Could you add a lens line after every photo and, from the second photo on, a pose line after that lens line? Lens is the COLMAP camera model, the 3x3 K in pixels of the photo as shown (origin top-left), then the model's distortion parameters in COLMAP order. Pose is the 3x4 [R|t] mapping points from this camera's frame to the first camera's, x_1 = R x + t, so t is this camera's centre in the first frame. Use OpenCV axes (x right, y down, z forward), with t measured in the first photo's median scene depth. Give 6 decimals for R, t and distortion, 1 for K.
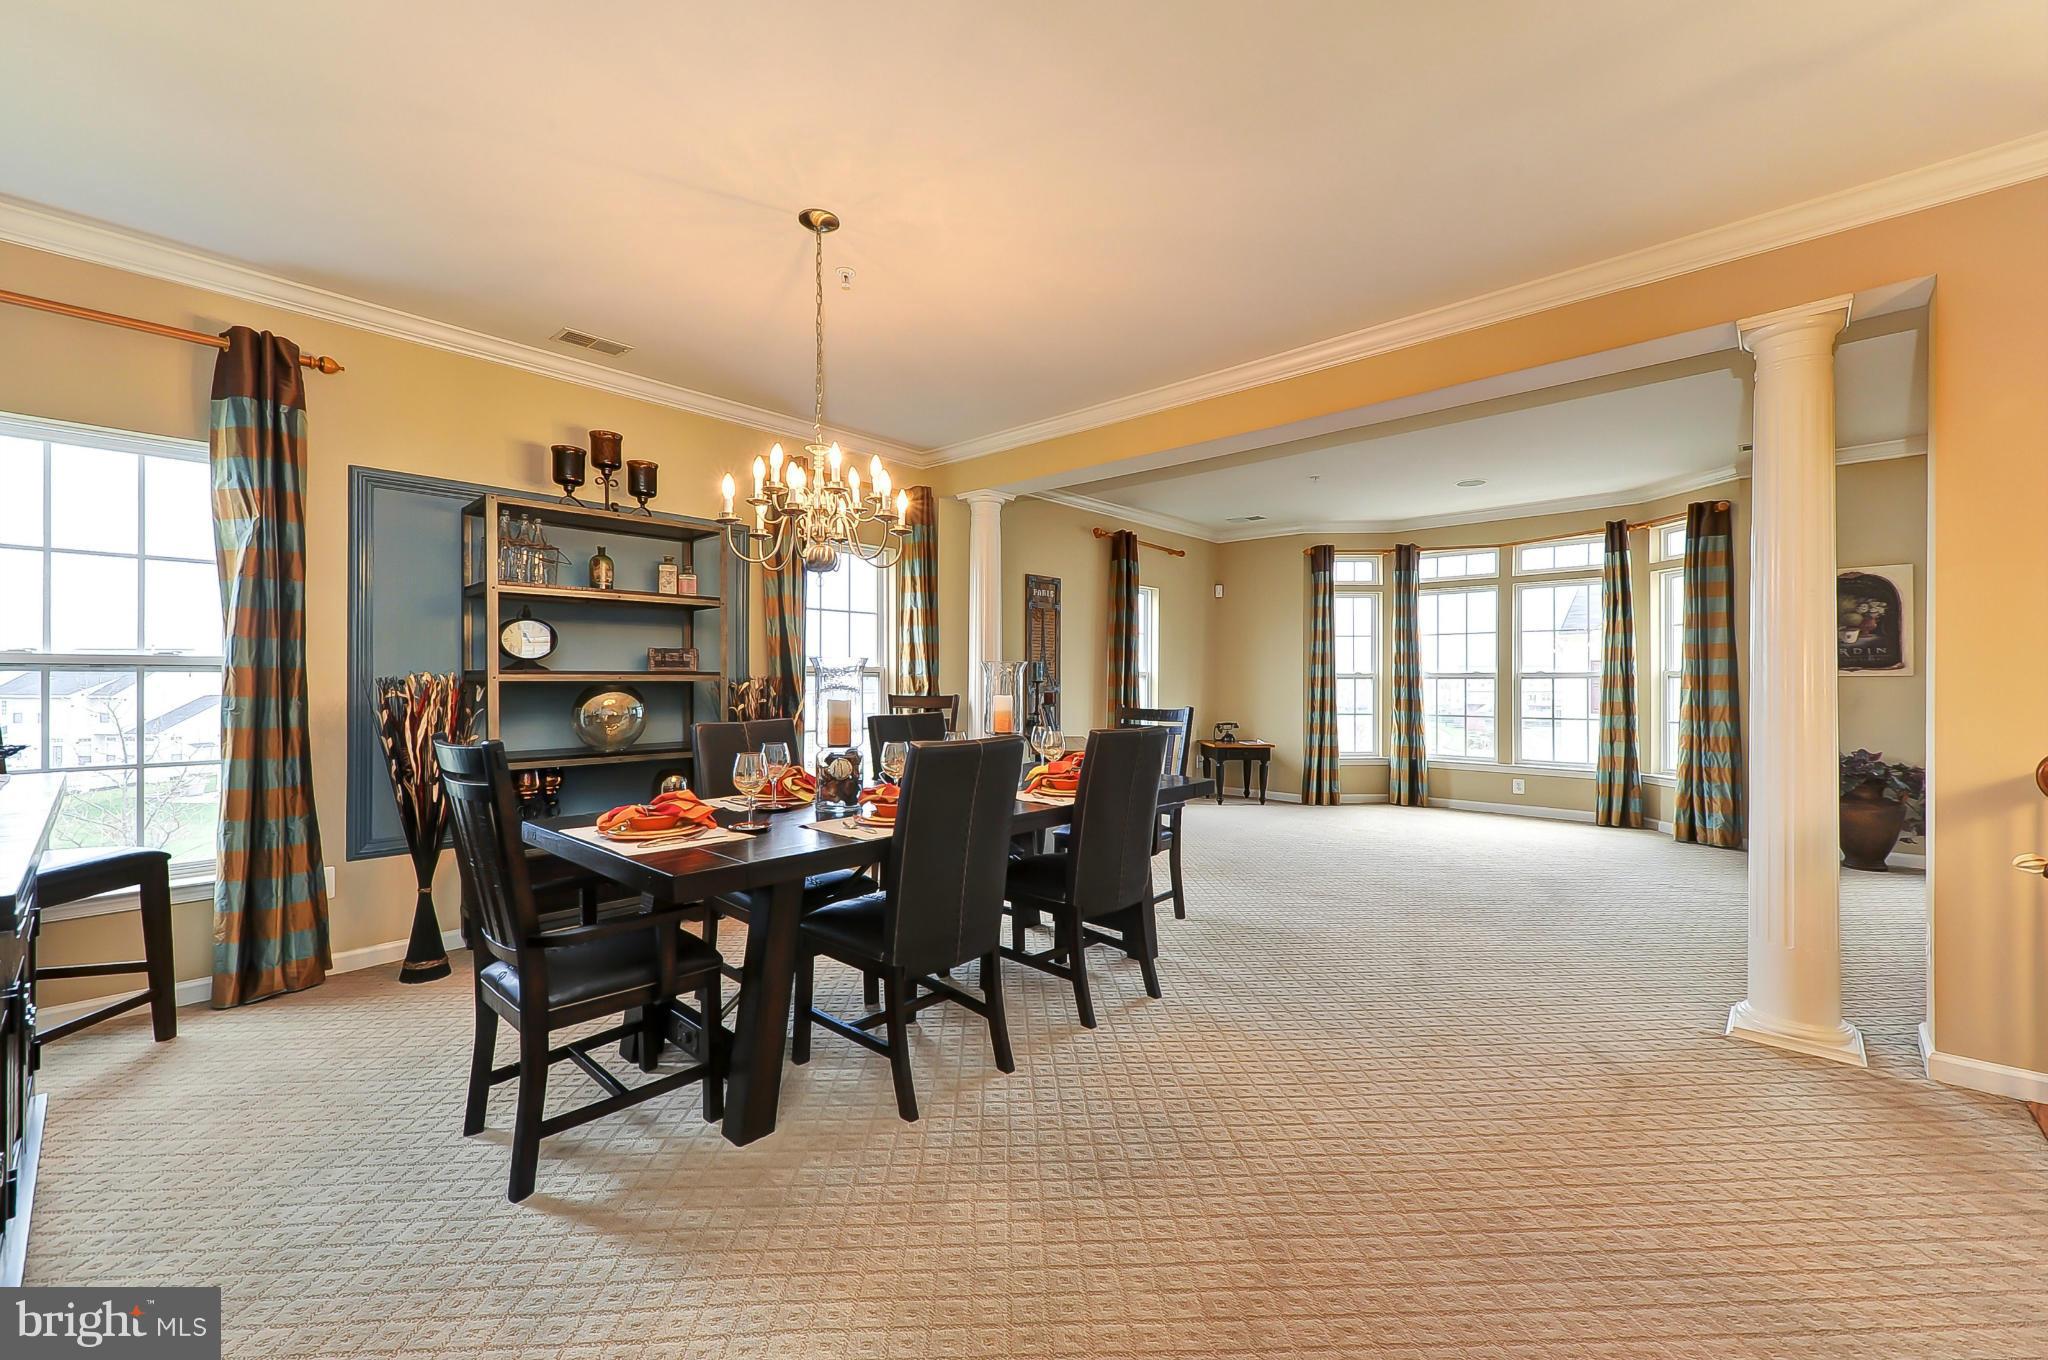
lens RADIAL K [[812.8, 0, 1049.0], [0, 812.8, 680.2], [0, 0, 1]] dist [0.002347, 0.000045]
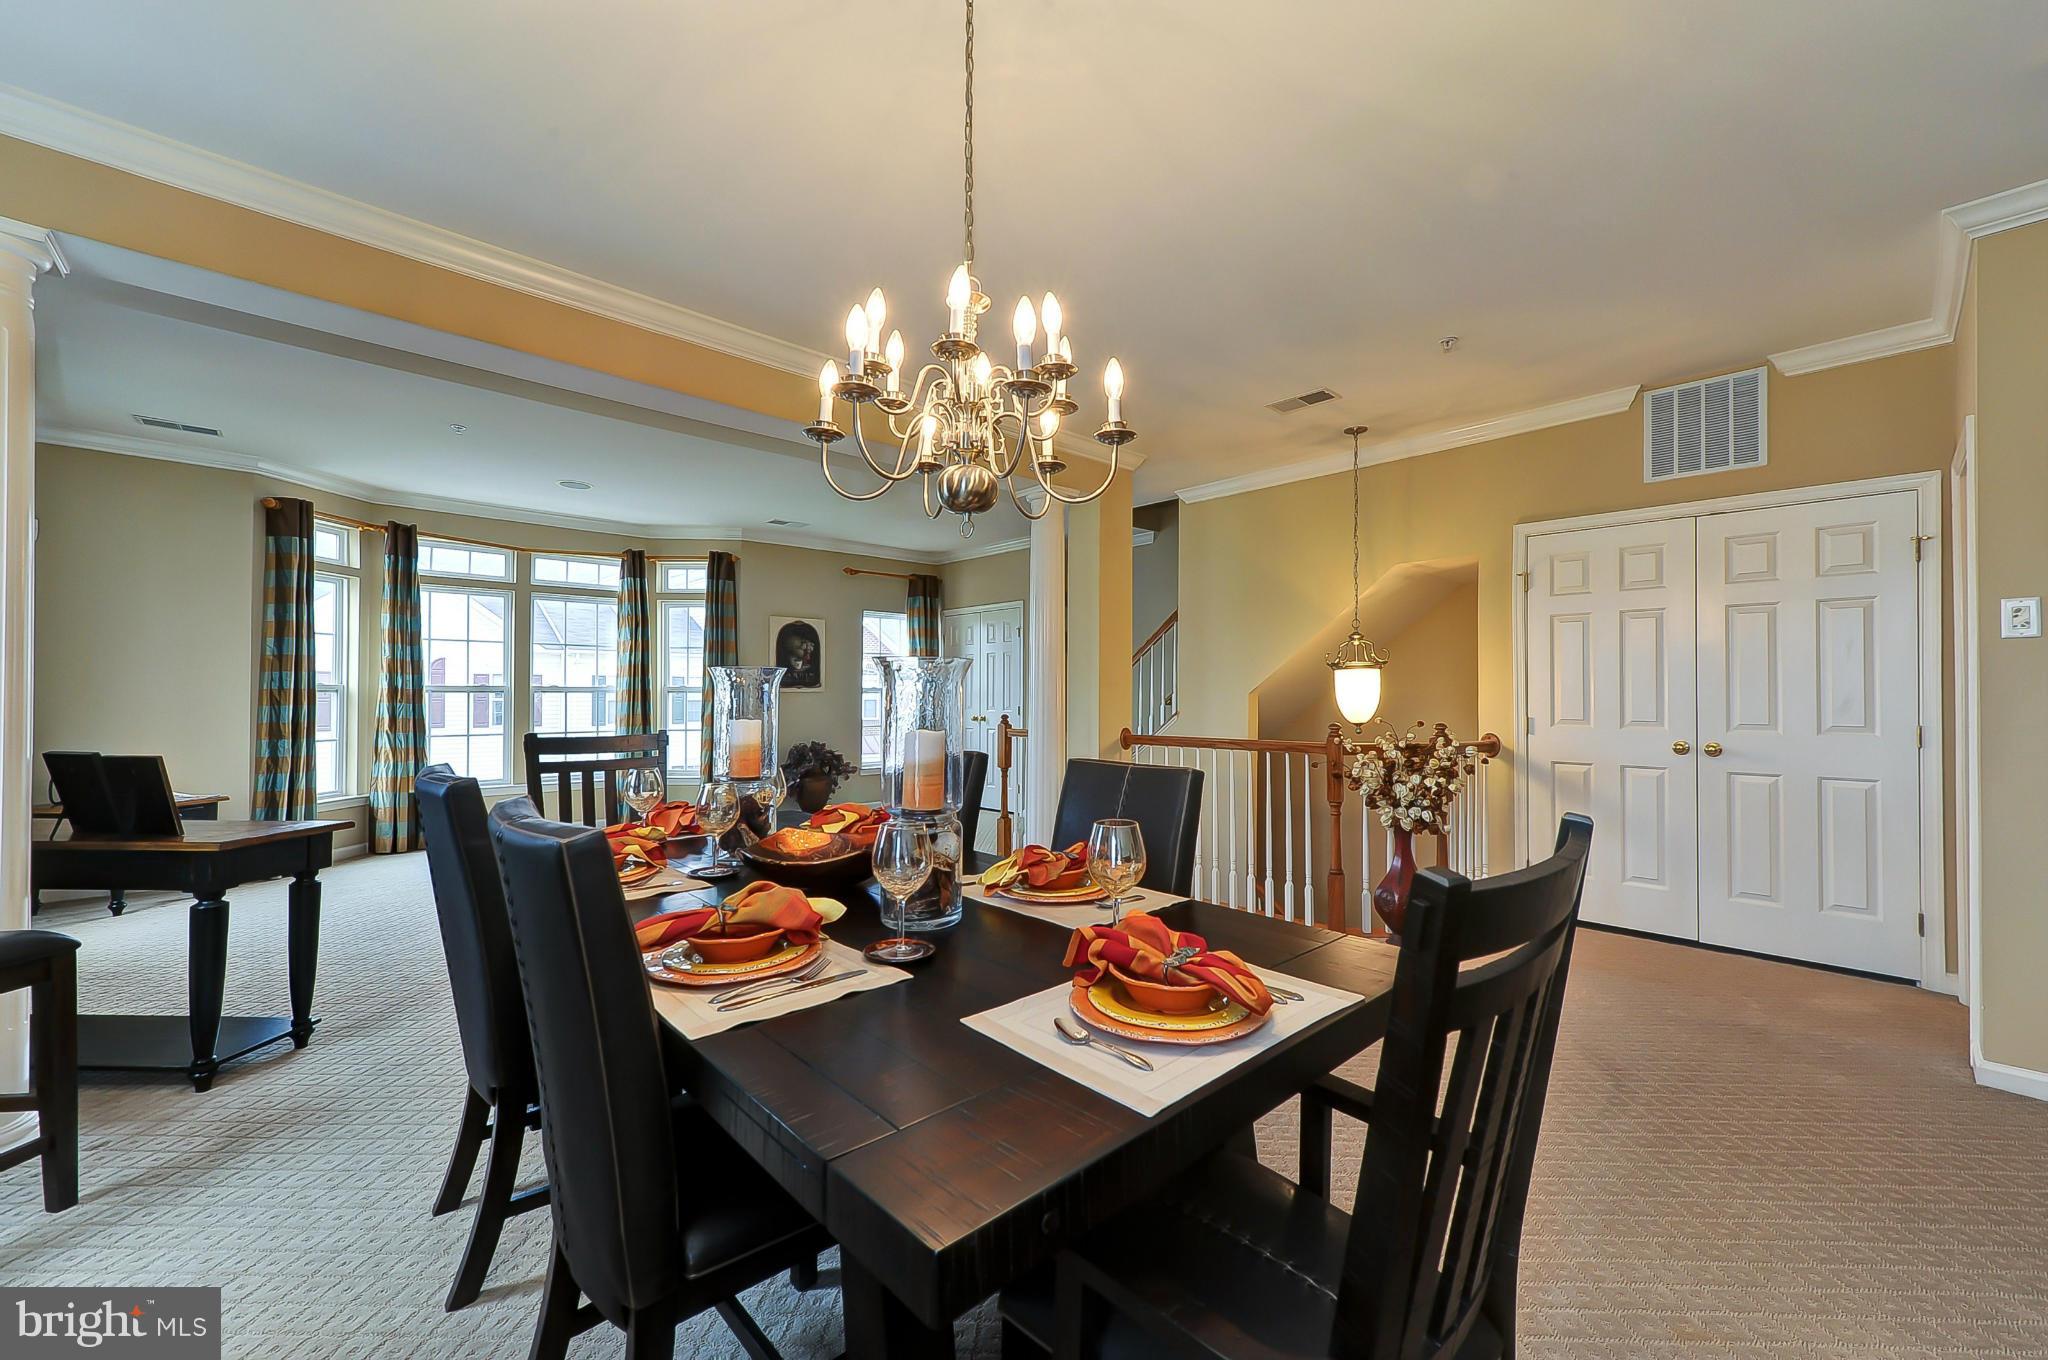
lens RADIAL K [[810.4, 0, 1038.1], [0, 810.4, 682.9], [0, 0, 1]] dist [0.004547, -0.000390]
pose [[0.077469, 0.007647, 0.996965, -0.614109], [-0.003518, 0.999966, -0.007397, -0.016277], [-0.996989, -0.002934, 0.077493, 0.641262]]
